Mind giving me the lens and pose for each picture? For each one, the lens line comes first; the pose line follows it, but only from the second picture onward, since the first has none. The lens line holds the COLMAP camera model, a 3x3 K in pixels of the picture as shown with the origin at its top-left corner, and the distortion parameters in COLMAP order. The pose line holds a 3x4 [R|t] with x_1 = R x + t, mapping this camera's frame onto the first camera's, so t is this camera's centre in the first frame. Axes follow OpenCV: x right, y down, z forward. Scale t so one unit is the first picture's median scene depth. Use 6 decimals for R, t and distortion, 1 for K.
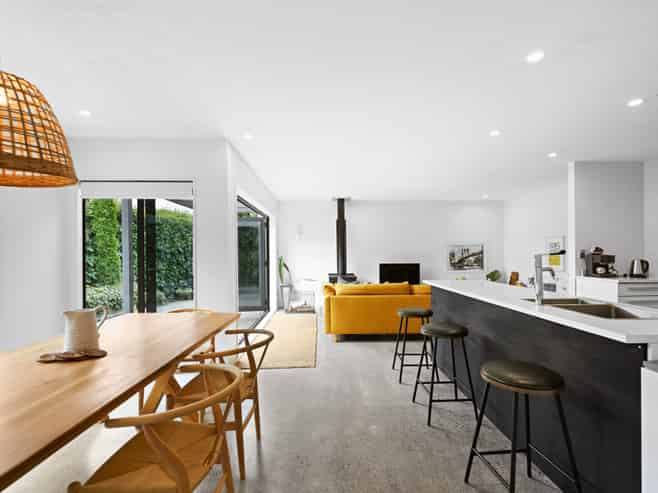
lens RADIAL K [[325.4, 0, 328.5], [0, 325.4, 253.9], [0, 0, 1]] dist [-0.000532, -0.000426]
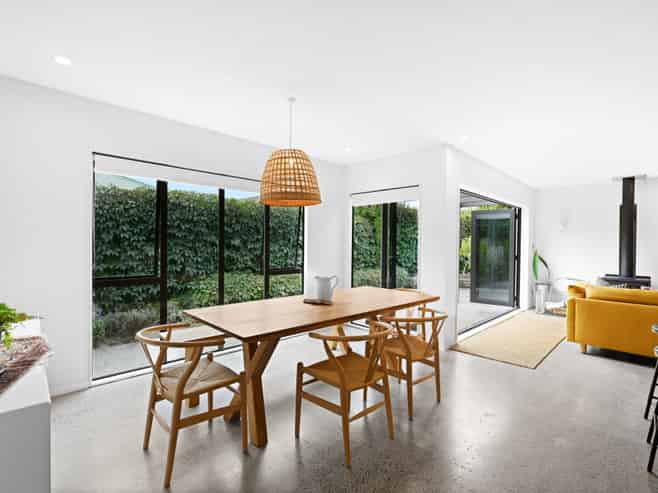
lens RADIAL K [[316.5, 0, 329.0], [0, 316.5, 246.5], [0, 0, 1]] dist [-0.000456, -0.000269]
pose [[0.684573, 0.019170, -0.728692, 0.146004], [-0.019025, 0.999783, 0.008429, 0.000608], [0.728696, 0.008094, 0.684790, -0.033324]]
